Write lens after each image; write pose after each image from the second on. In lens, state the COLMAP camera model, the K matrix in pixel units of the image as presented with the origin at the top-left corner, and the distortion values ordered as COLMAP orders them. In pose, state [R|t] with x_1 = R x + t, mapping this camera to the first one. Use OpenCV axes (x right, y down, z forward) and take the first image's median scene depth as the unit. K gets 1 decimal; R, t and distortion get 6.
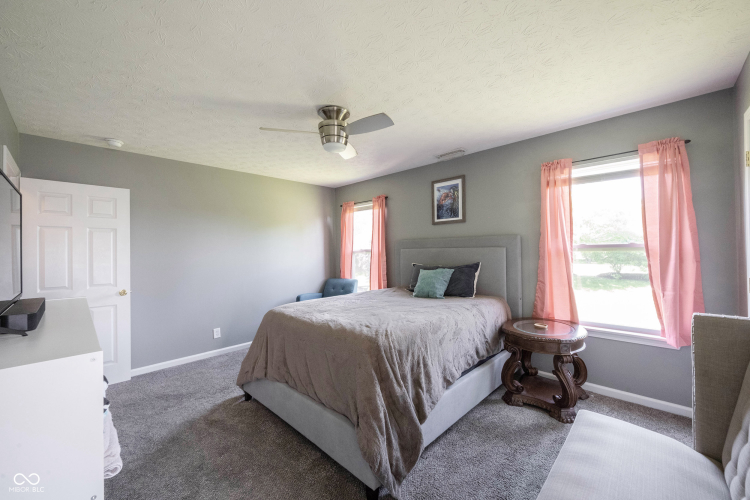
lens RADIAL K [[294.6, 0, 375.0], [0, 294.6, 248.6], [0, 0, 1]] dist [0.000550, 0.000049]
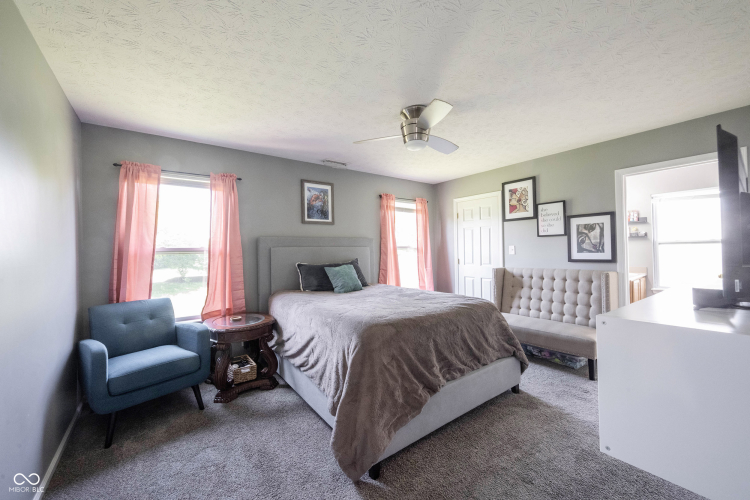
lens RADIAL K [[294.6, 0, 375.1], [0, 294.6, 245.4], [0, 0, 1]] dist [0.000550, 0.000049]
pose [[0.157735, 0.028619, 0.987067, -0.761163], [0.009029, 0.999496, -0.030423, 0.026189], [-0.987440, 0.013711, 0.157398, 0.630898]]
